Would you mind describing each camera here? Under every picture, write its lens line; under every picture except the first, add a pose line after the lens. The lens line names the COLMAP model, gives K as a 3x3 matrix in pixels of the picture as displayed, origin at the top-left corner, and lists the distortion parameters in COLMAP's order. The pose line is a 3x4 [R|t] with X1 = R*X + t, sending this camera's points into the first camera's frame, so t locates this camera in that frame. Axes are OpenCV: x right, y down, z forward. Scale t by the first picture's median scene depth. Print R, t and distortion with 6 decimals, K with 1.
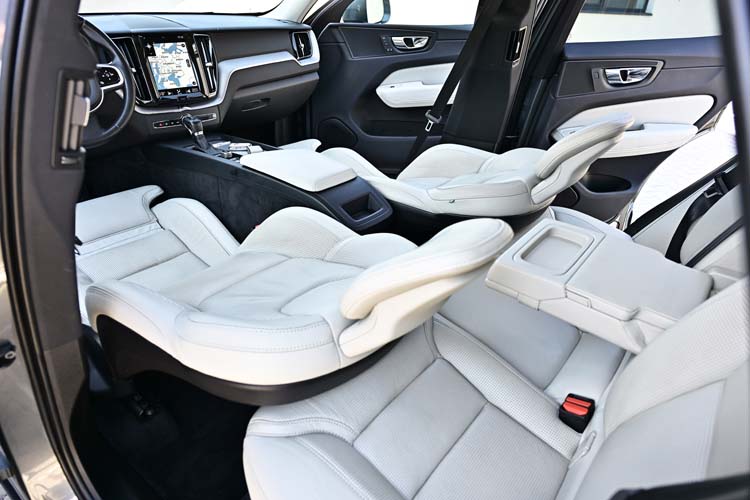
lens RADIAL K [[505.0, 0, 375.0], [0, 505.0, 250.0], [0, 0, 1]] dist [0.001262, 0.000608]
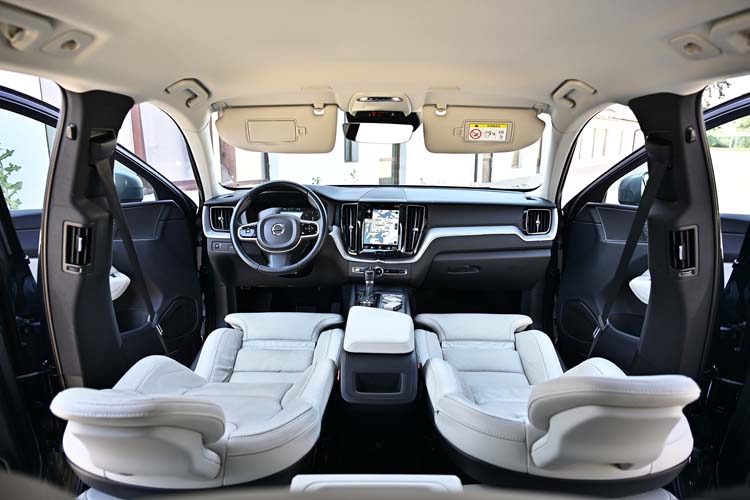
lens RADIAL K [[505.0, 0, 375.0], [0, 505.0, 250.0], [0, 0, 1]] dist [0.001262, 0.000608]
pose [[0.605187, 0.136591, -0.784278, 0.555631], [-0.360113, 0.925583, -0.116680, -0.162066], [0.709977, 0.353042, 0.609339, 0.255730]]
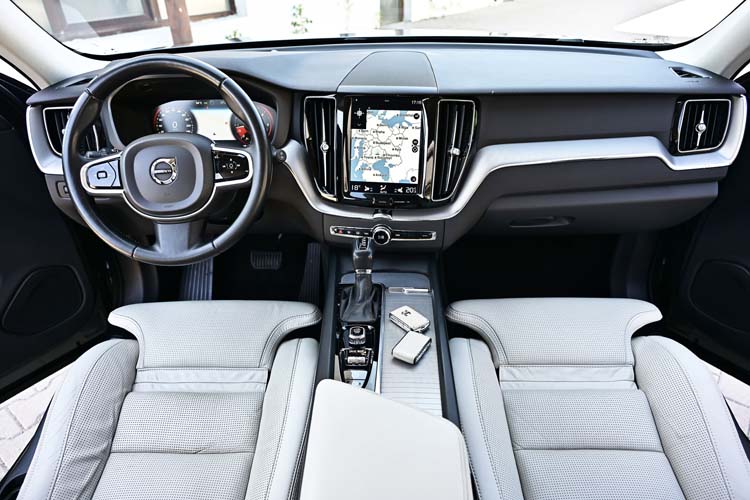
lens RADIAL K [[505.0, 0, 375.0], [0, 505.0, 250.0], [0, 0, 1]] dist [0.001262, 0.000608]
pose [[0.603667, 0.373484, -0.704341, 0.065698], [-0.340709, 0.919594, 0.195614, -0.361750], [0.720766, 0.121889, 0.682377, 0.584005]]
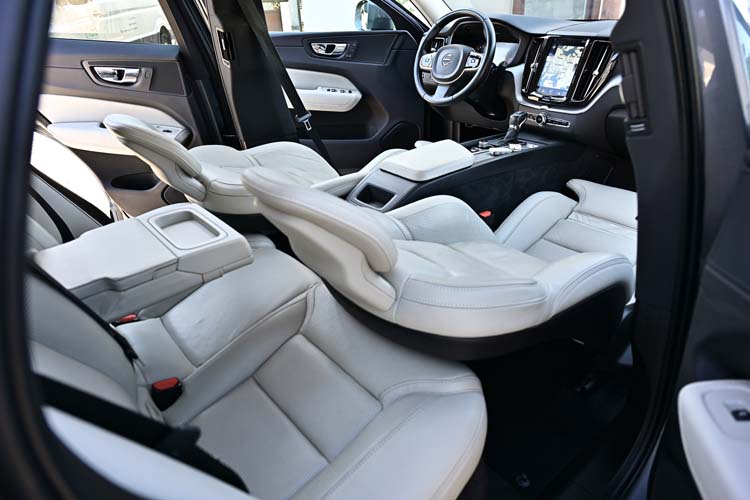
lens RADIAL K [[505.0, 0, 375.0], [0, 505.0, 250.0], [0, 0, 1]] dist [0.001262, 0.000608]
pose [[-0.230817, 0.405262, -0.884582, 0.756011], [-0.438273, 0.768377, 0.466384, -0.390098], [0.868700, 0.495338, 0.000261, 0.846322]]
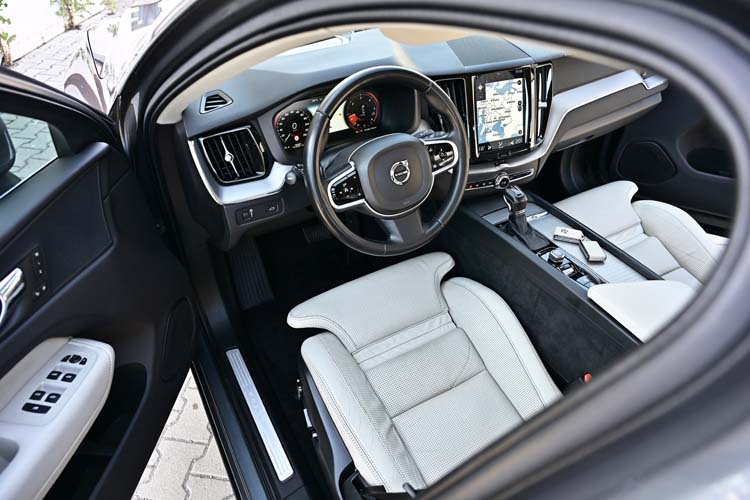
lens RADIAL K [[505.0, 0, 375.0], [0, 505.0, 250.0], [0, 0, 1]] dist [0.001262, 0.000608]
pose [[0.928347, 0.228836, -0.292927, -0.303907], [-0.165194, 0.959931, 0.226369, -0.302062], [0.332991, -0.161759, 0.928952, 0.193487]]
